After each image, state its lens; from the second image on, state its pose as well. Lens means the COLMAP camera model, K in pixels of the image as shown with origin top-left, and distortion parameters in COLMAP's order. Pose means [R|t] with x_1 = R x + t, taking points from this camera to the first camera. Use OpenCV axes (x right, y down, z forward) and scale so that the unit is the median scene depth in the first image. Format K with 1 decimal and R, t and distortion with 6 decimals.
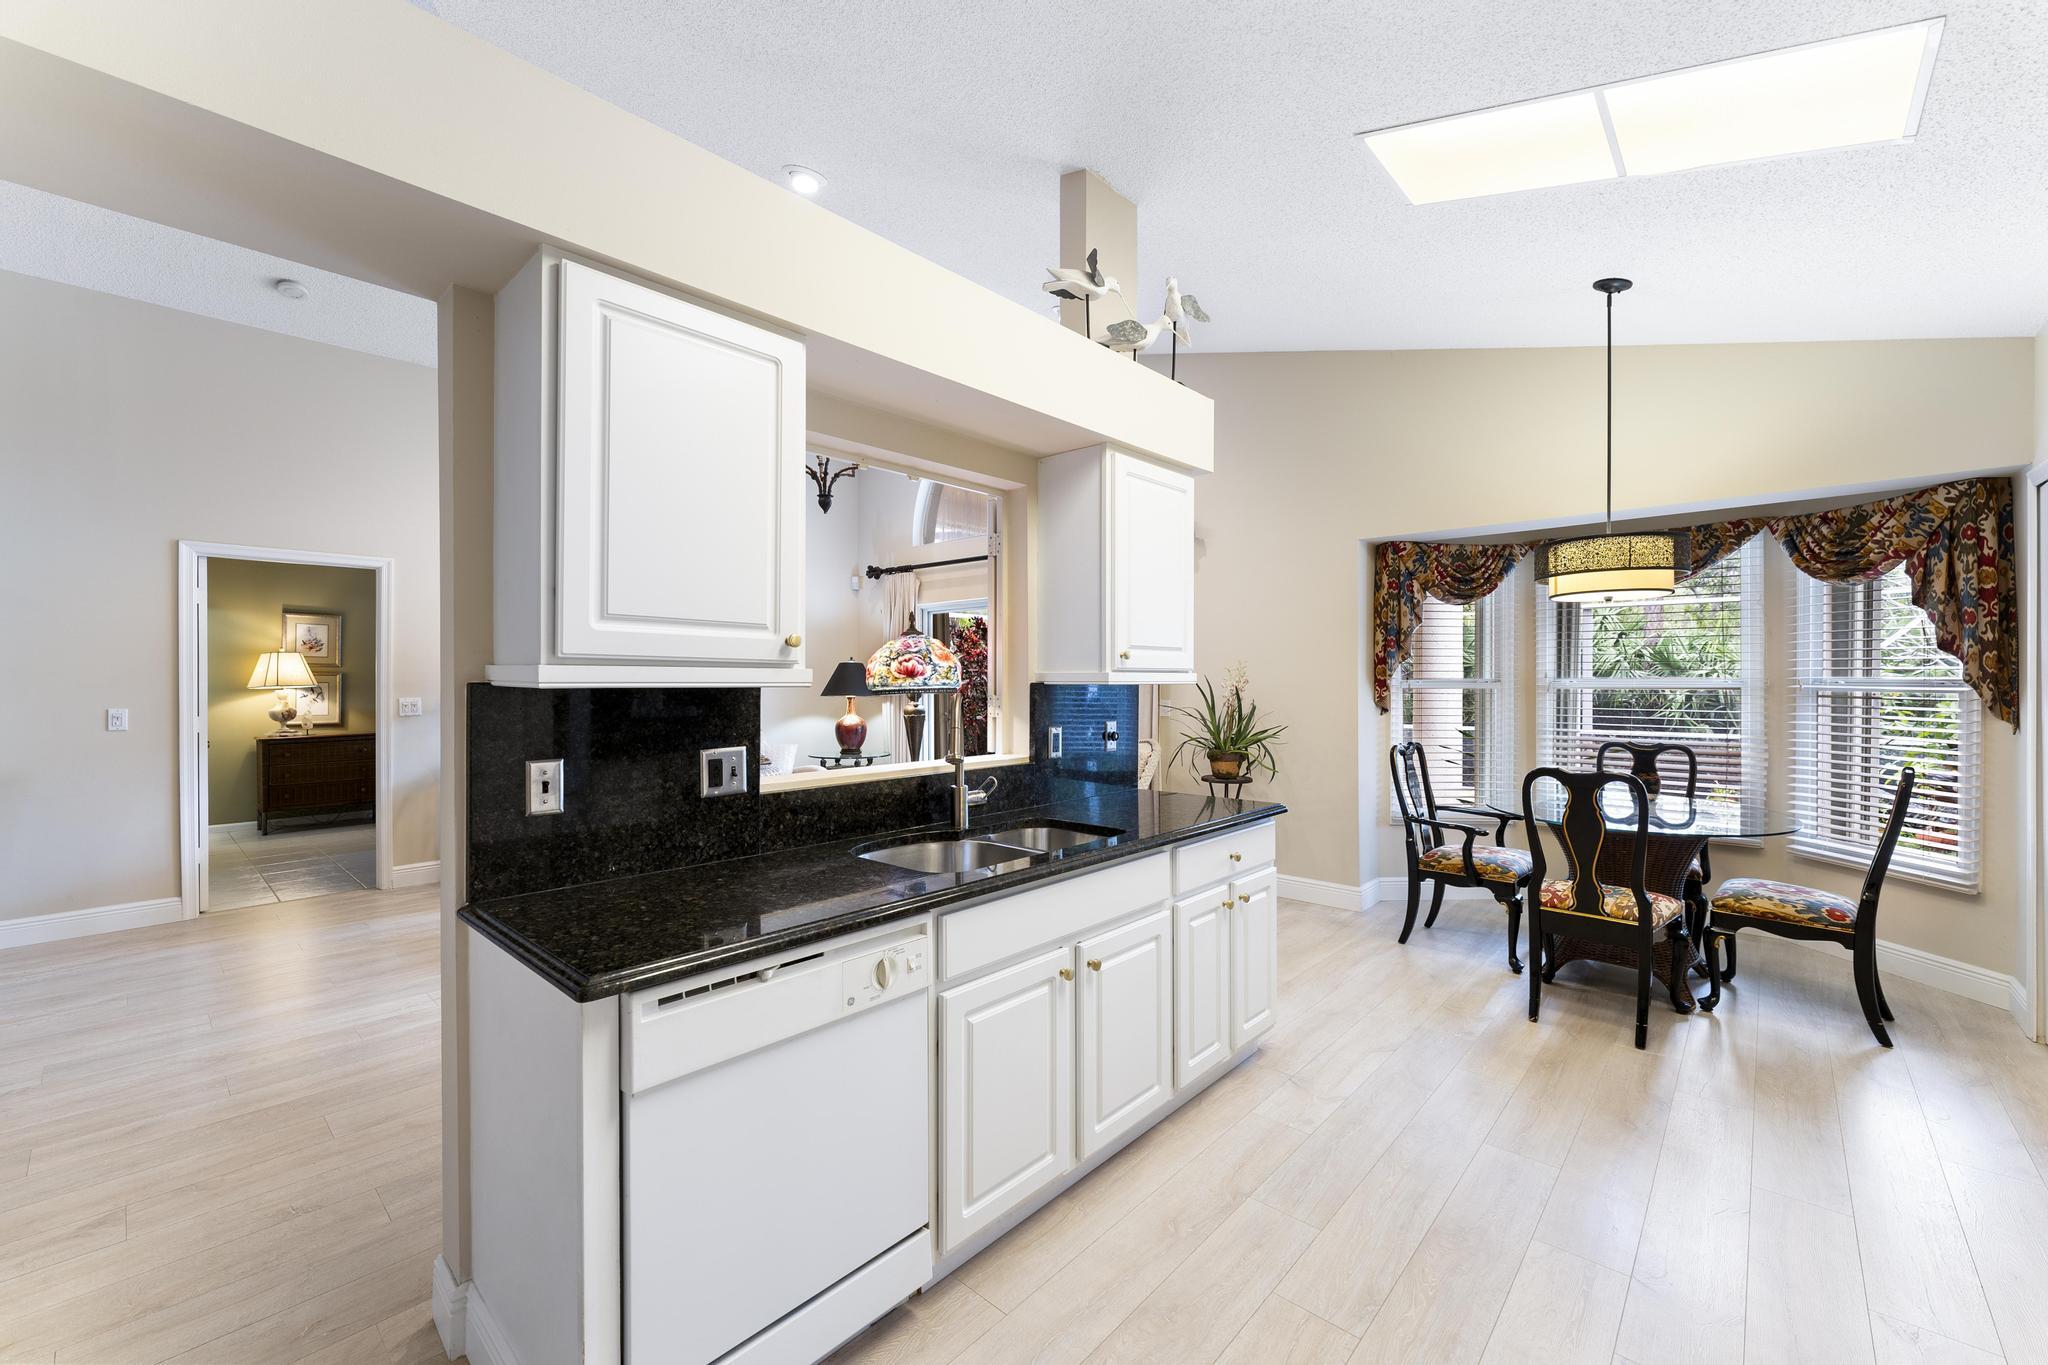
lens RADIAL K [[821.8, 0, 1025.7], [0, 821.8, 681.2], [0, 0, 1]] dist [0.000275, 0.000563]
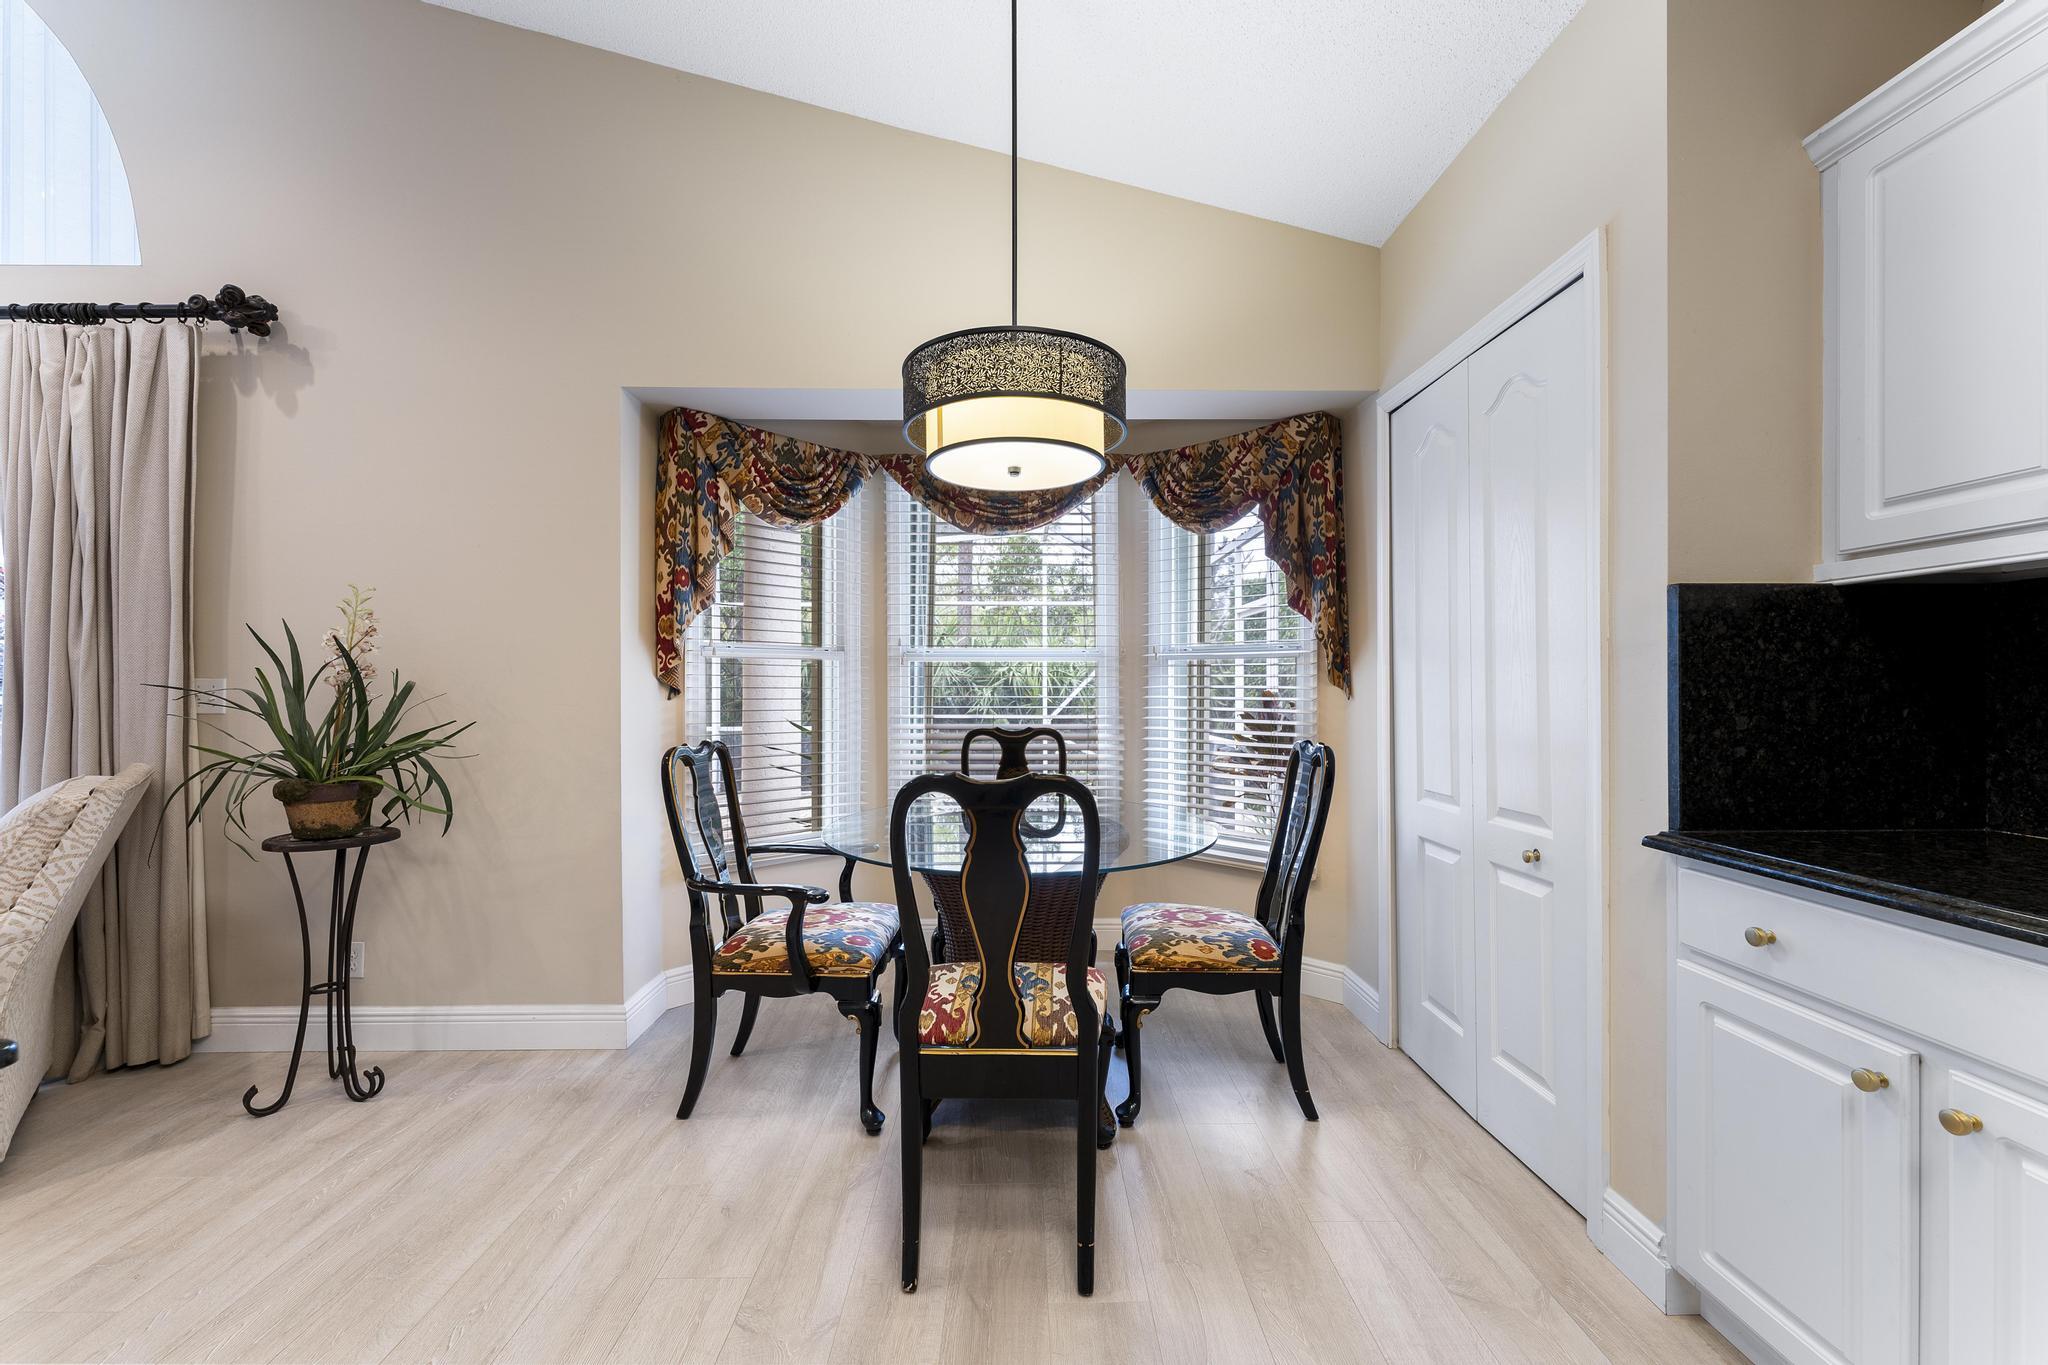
lens RADIAL K [[821.8, 0, 1030.8], [0, 821.8, 683.9], [0, 0, 1]] dist [0.000275, 0.000563]
pose [[0.729364, 0.002393, 0.684122, 0.246526], [0.002933, 0.999974, -0.006625, 0.039430], [-0.684120, 0.006838, 0.729338, 0.436896]]
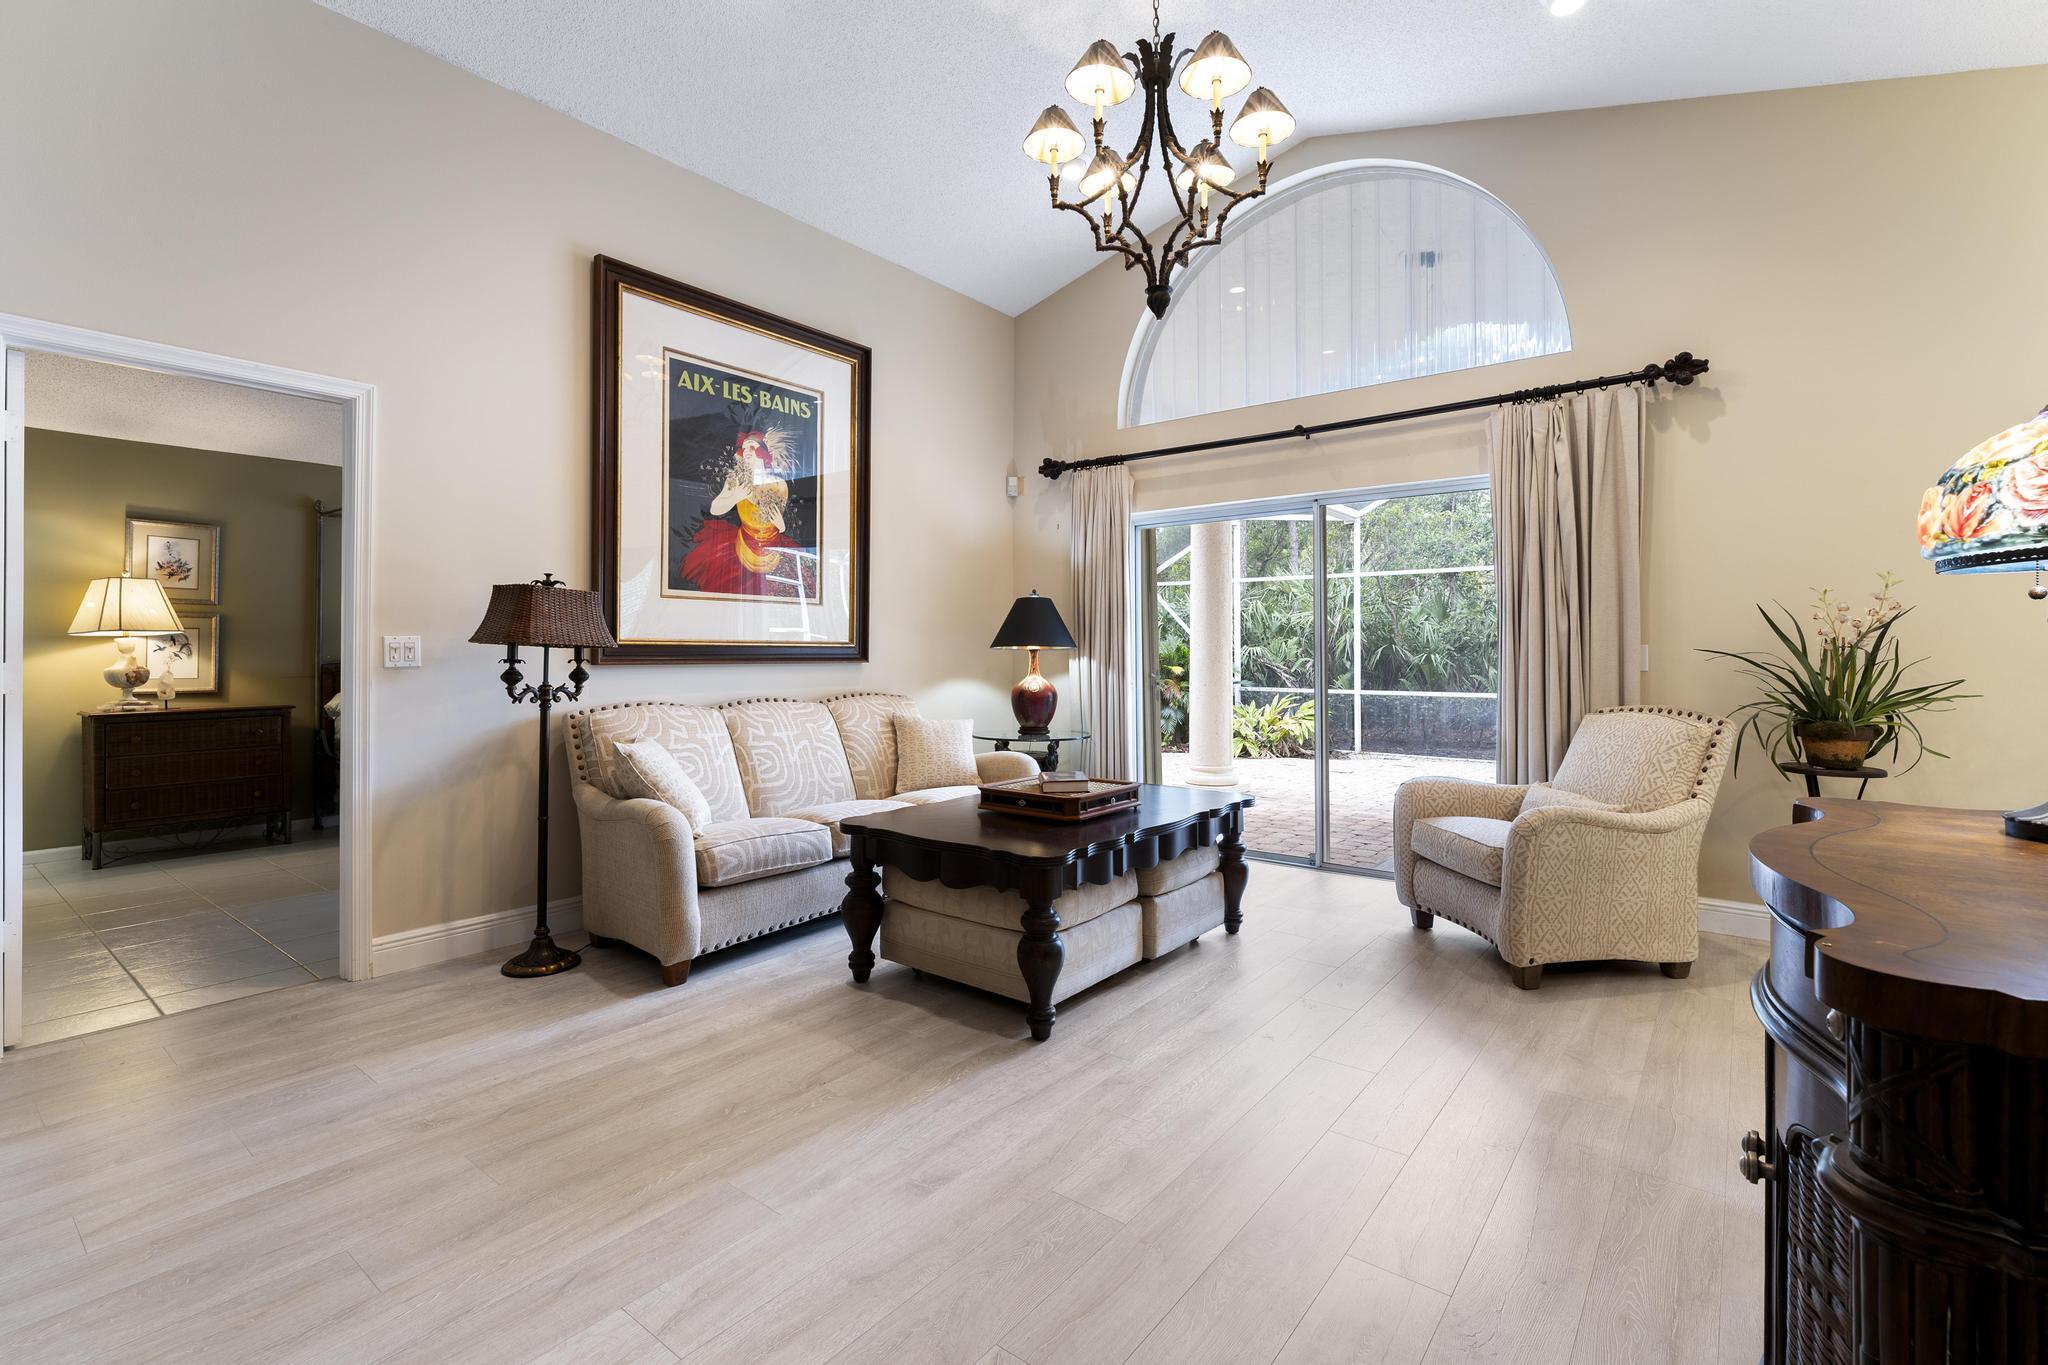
lens RADIAL K [[914.9, 0, 1031.4], [0, 914.9, 648.3], [0, 0, 1]] dist [-0.000908, 0.000484]
pose [[0.997263, 0.002089, 0.073904, -0.455055], [-0.001462, 0.999962, -0.008546, 0.041765], [-0.073919, 0.008414, 0.997229, 0.428143]]
